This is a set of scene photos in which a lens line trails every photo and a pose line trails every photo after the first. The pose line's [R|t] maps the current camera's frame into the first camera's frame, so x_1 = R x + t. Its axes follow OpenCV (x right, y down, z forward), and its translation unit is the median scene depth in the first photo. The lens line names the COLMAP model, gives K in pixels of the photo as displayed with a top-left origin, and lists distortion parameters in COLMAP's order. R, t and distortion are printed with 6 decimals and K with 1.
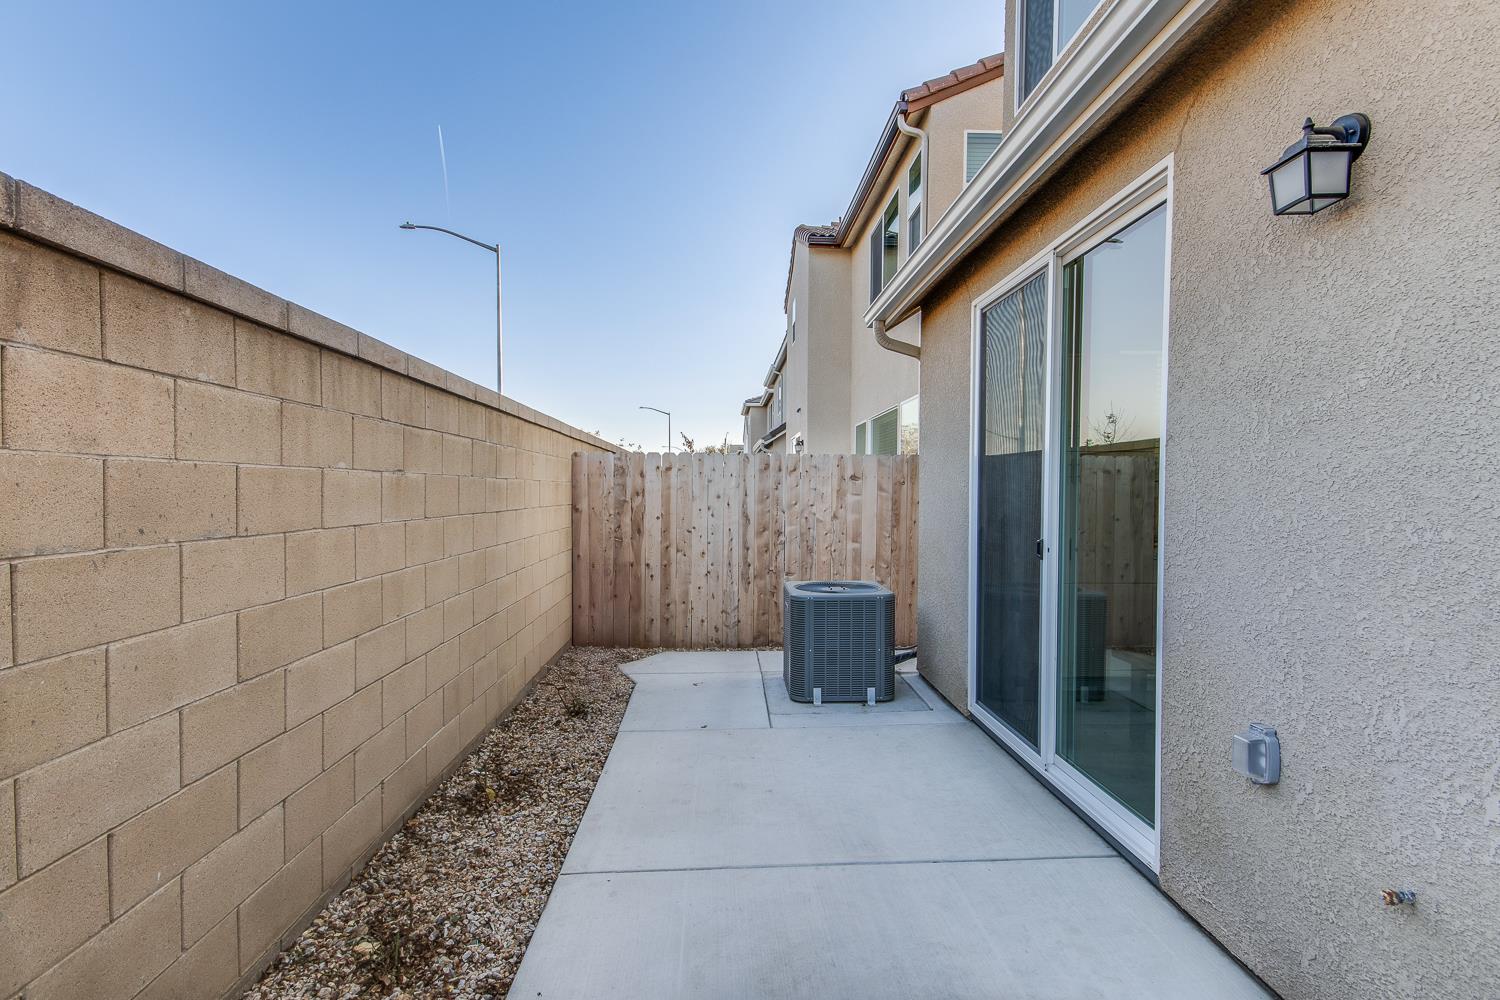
lens RADIAL K [[690.9, 0, 752.8], [0, 690.9, 497.8], [0, 0, 1]] dist [0.026414, -0.005807]
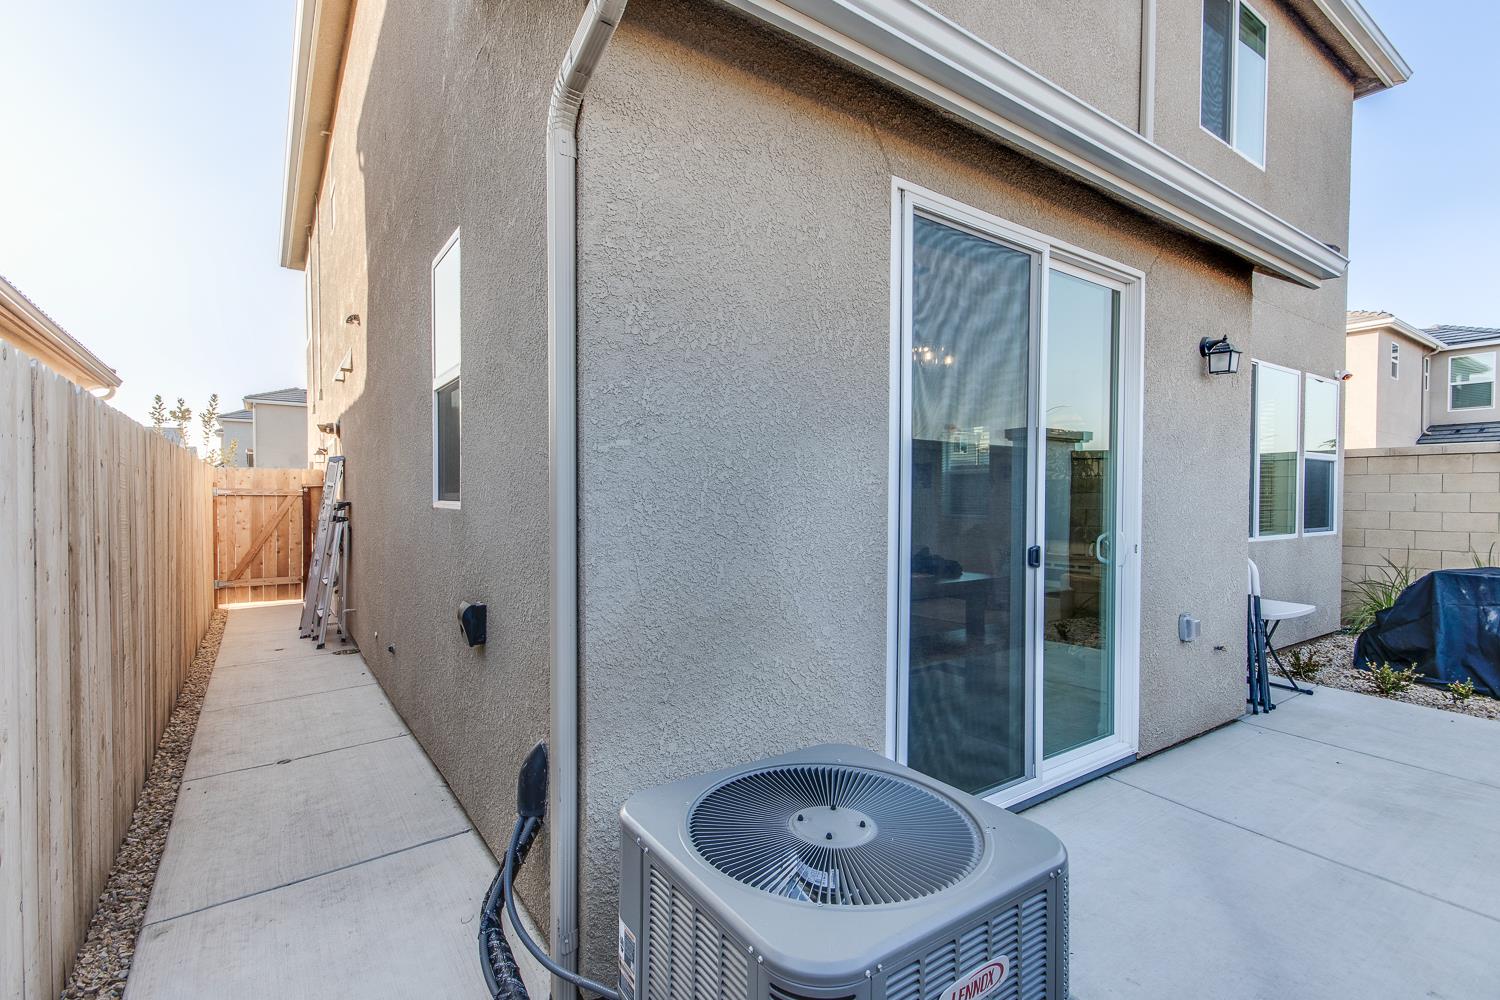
lens RADIAL K [[690.9, 0, 752.9], [0, 690.9, 505.4], [0, 0, 1]] dist [0.026414, -0.005807]
pose [[-0.536239, -0.018684, 0.843860, -0.212344], [0.004079, 0.999686, 0.024726, -0.025886], [-0.844057, 0.016702, -0.535994, 2.299562]]
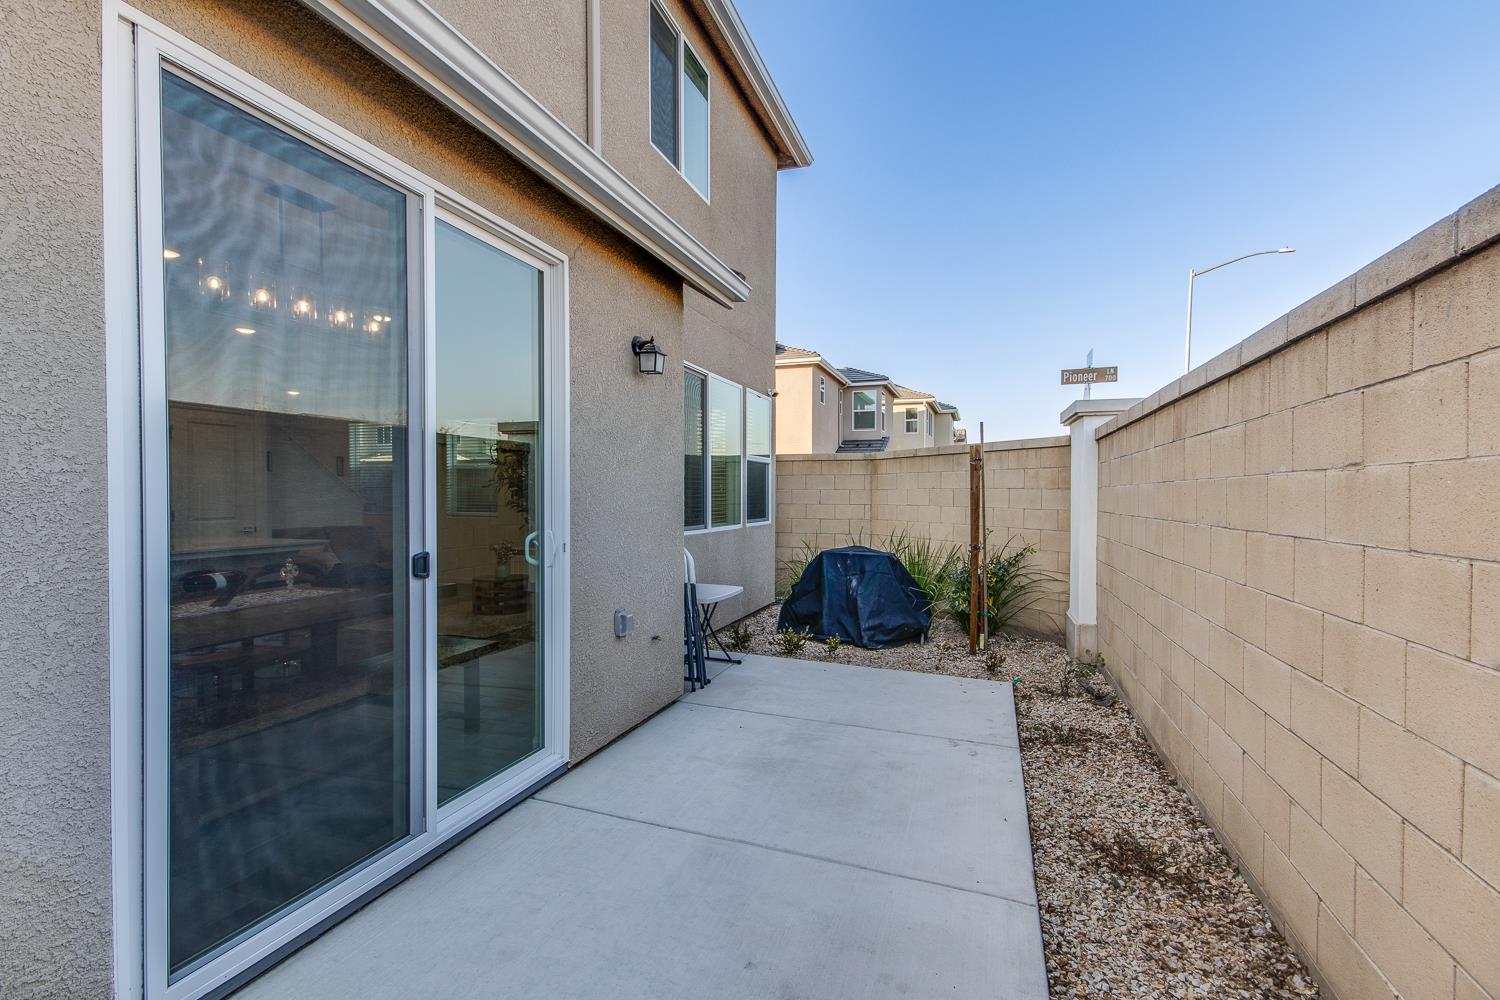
lens RADIAL K [[690.9, 0, 749.8], [0, 690.9, 503.6], [0, 0, 1]] dist [0.026414, -0.005807]
pose [[-0.926505, -0.012867, 0.376063, -0.266039], [-0.002564, 0.999608, 0.027885, -0.022566], [-0.376274, 0.024871, -0.926174, 1.994970]]
